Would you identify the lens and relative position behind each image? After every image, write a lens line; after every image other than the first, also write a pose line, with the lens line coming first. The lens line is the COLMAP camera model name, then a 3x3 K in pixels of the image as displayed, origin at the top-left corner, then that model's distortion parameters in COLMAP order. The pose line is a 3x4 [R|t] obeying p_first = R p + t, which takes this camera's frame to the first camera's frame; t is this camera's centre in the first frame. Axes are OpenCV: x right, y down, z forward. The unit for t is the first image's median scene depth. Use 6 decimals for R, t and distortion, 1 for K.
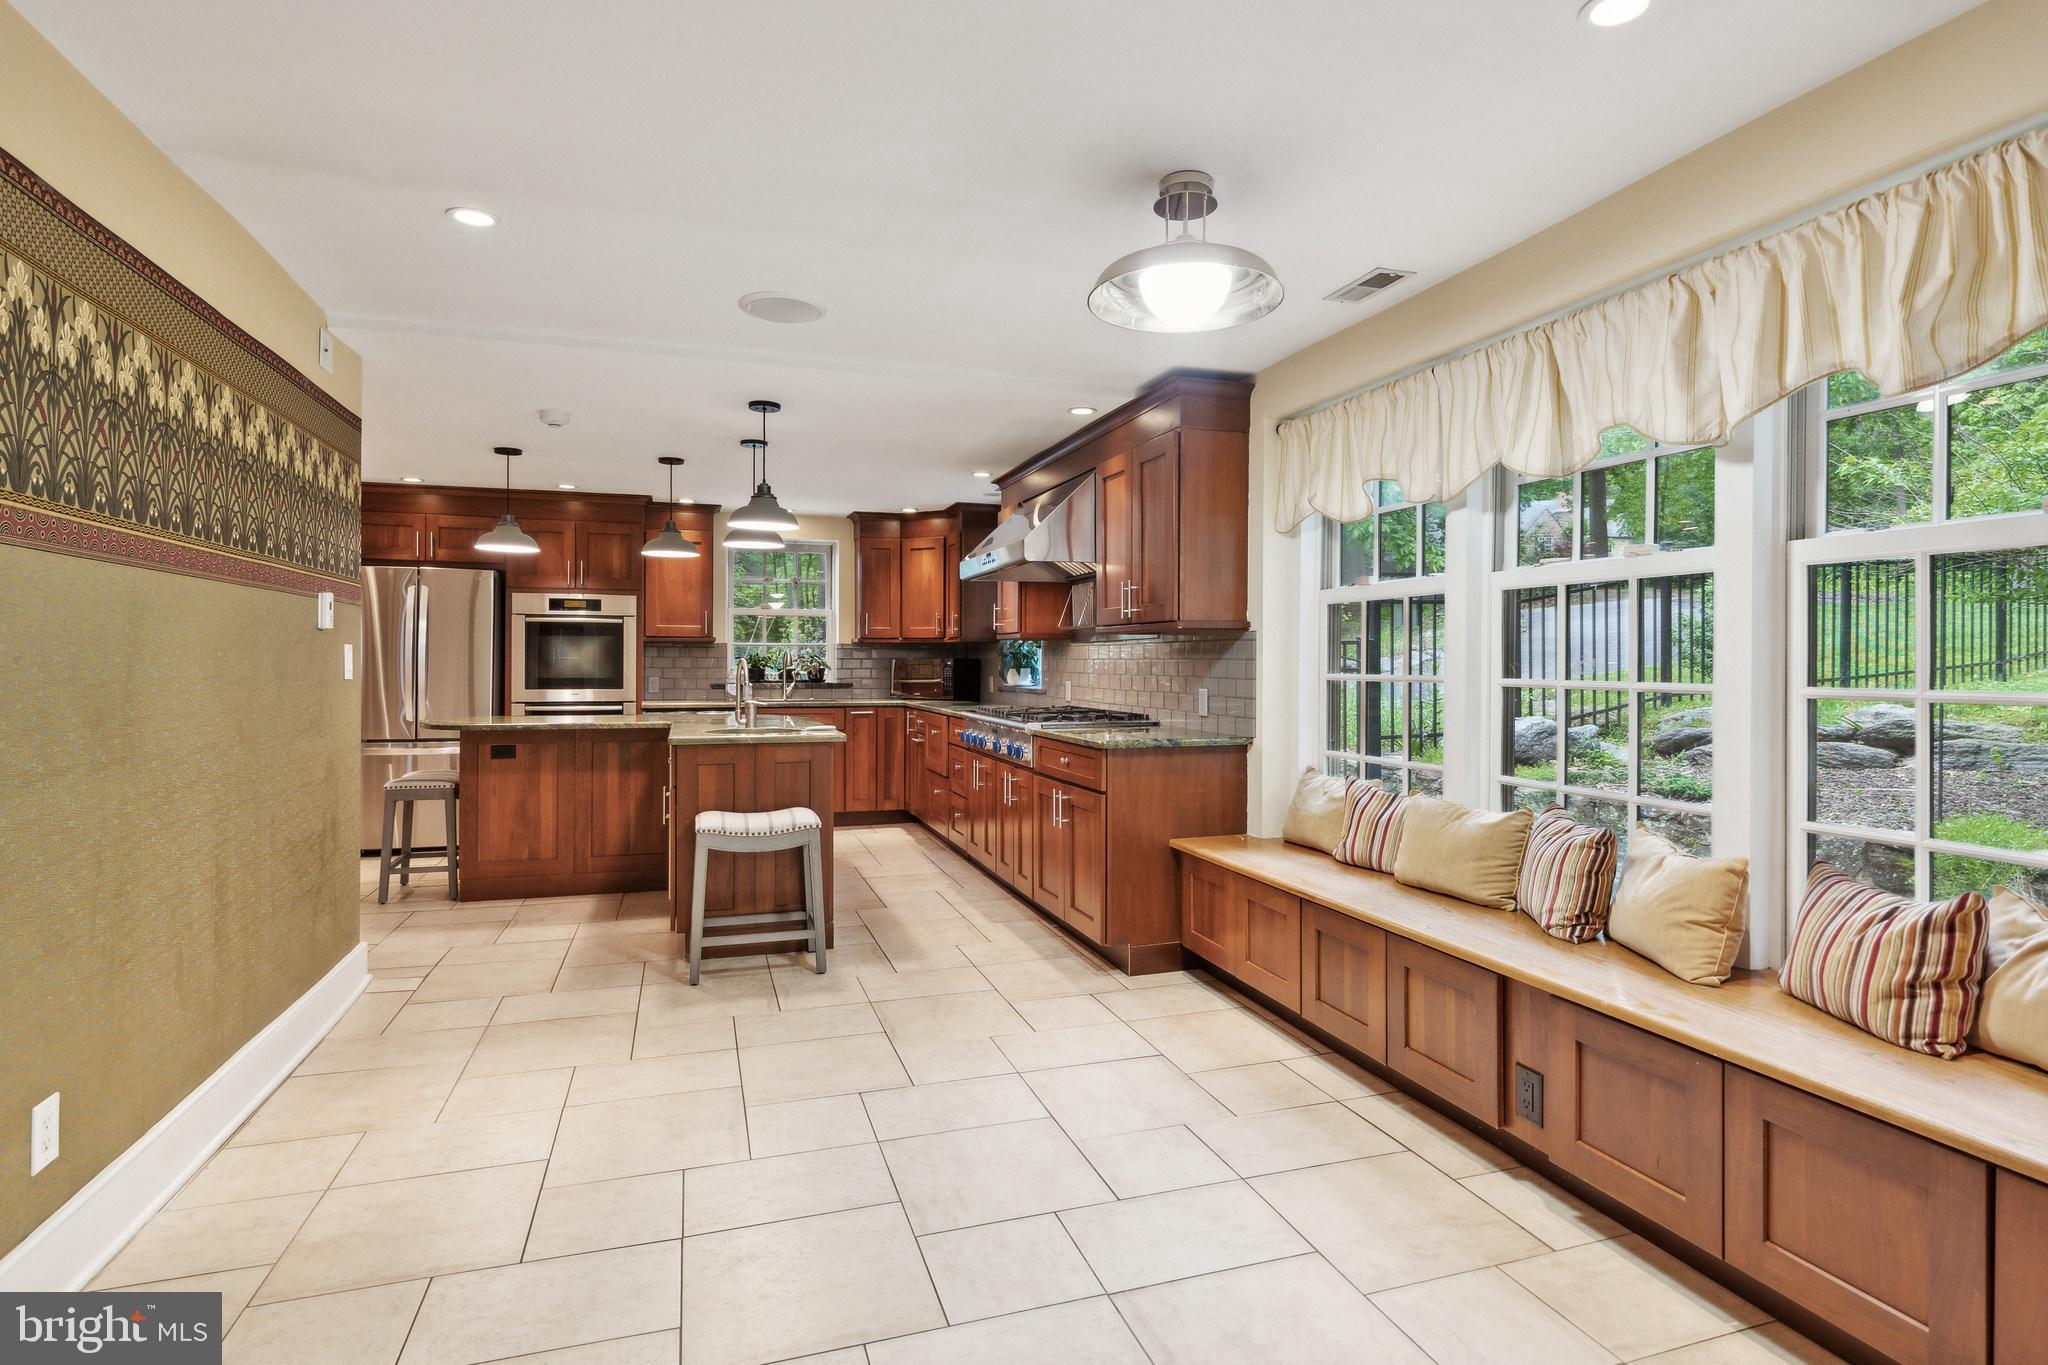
lens RADIAL K [[1045.3, 0, 1024.7], [0, 1045.3, 672.2], [0, 0, 1]] dist [-0.002641, -0.000048]
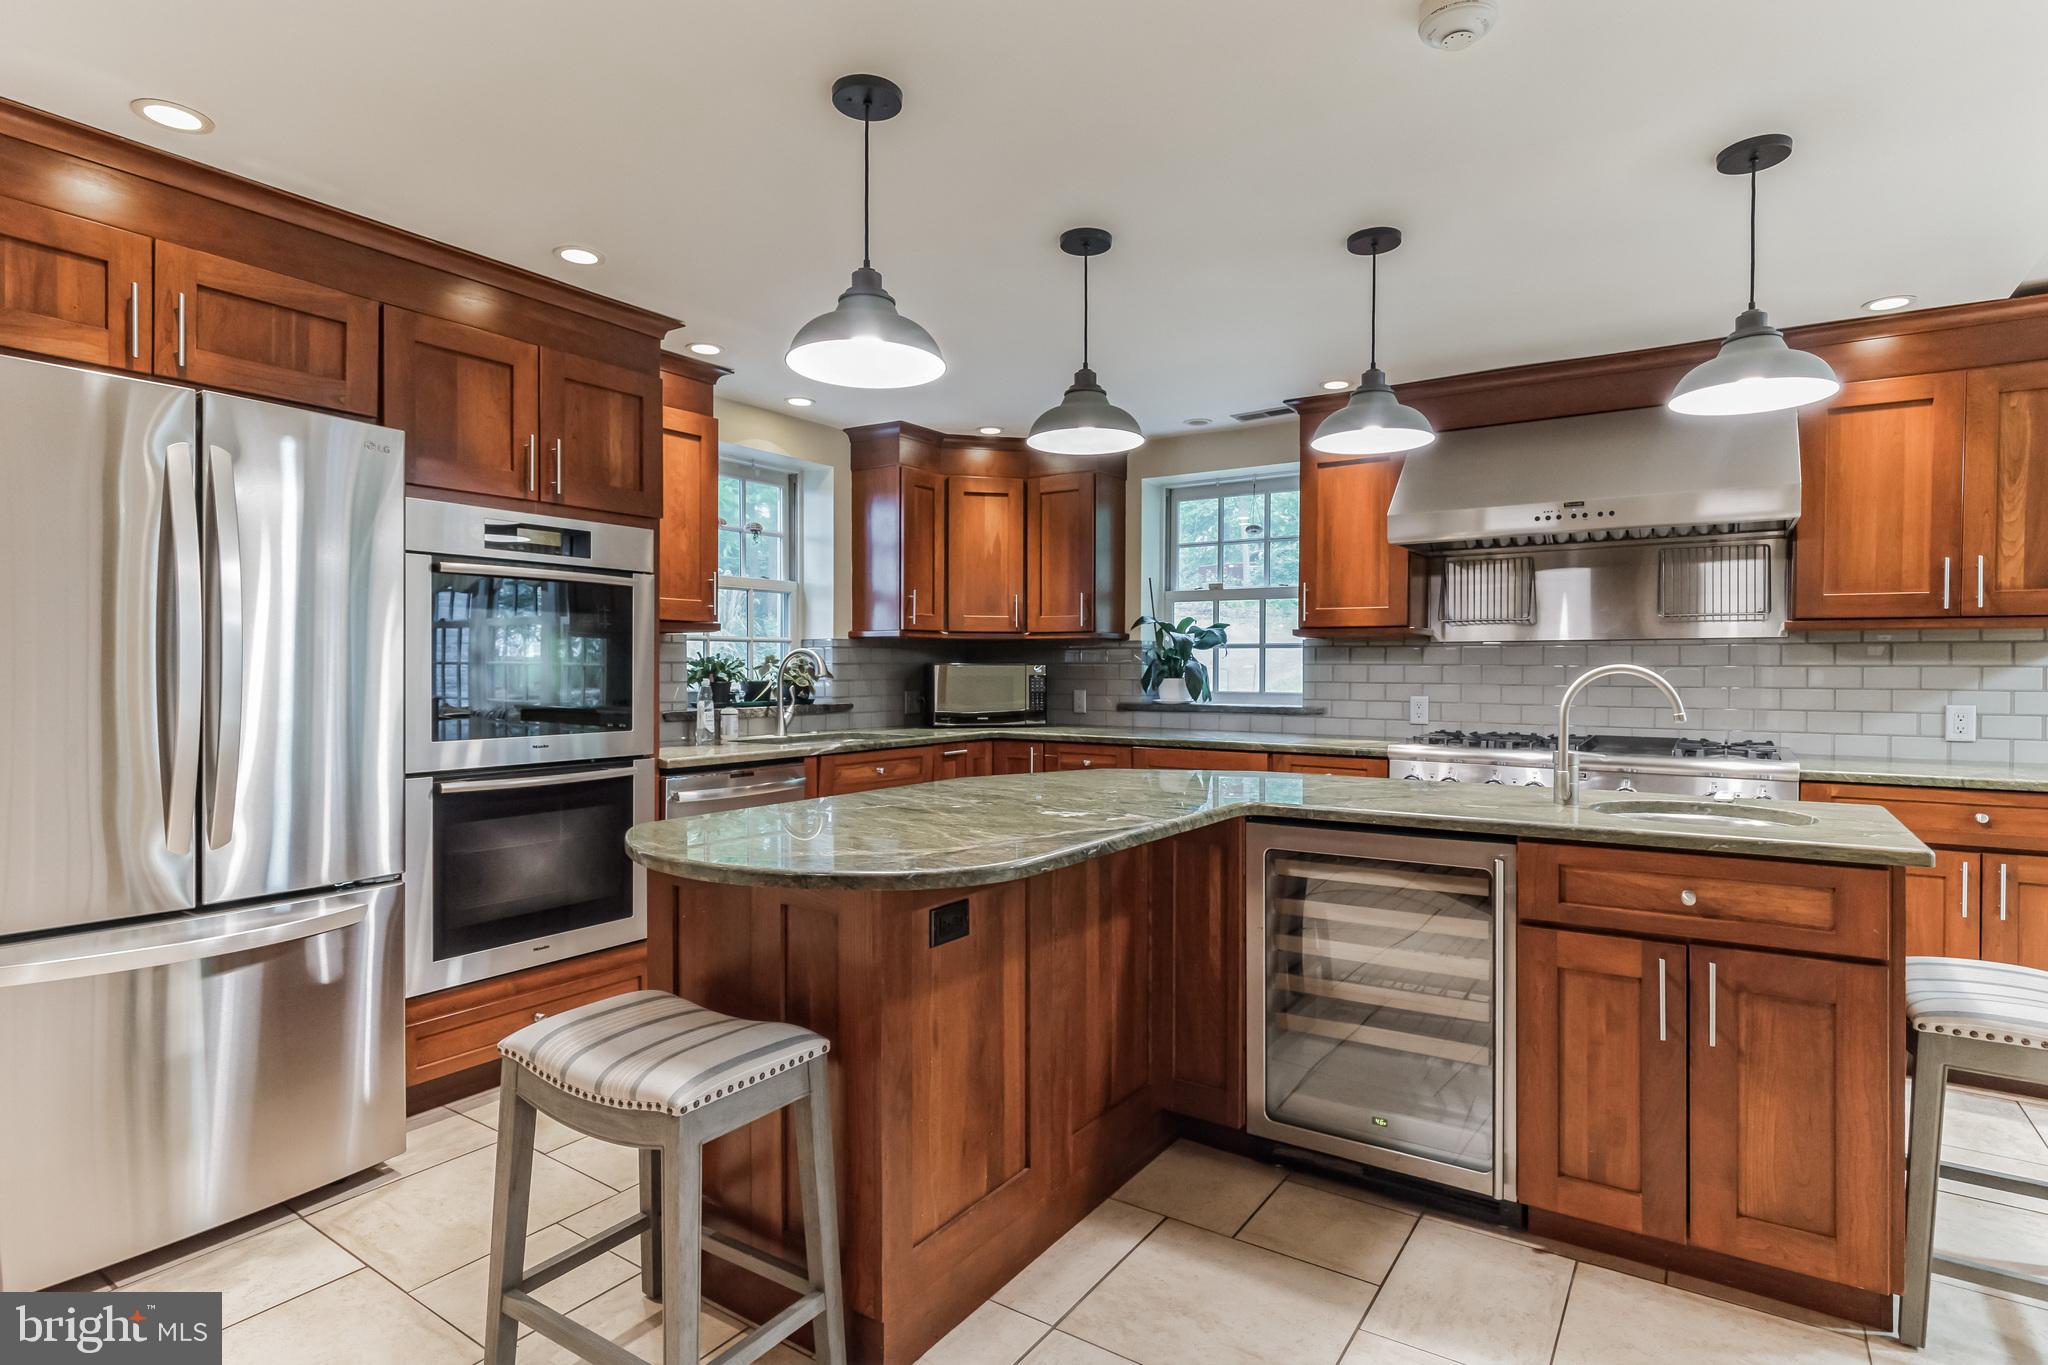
lens RADIAL K [[1045.3, 0, 1022.4], [0, 1045.3, 673.5], [0, 0, 1]] dist [-0.002641, -0.000048]
pose [[0.792492, -0.007822, 0.609832, -0.532598], [0.010117, 0.999949, -0.000322, -0.006532], [-0.609798, 0.006425, 0.792531, 0.531709]]
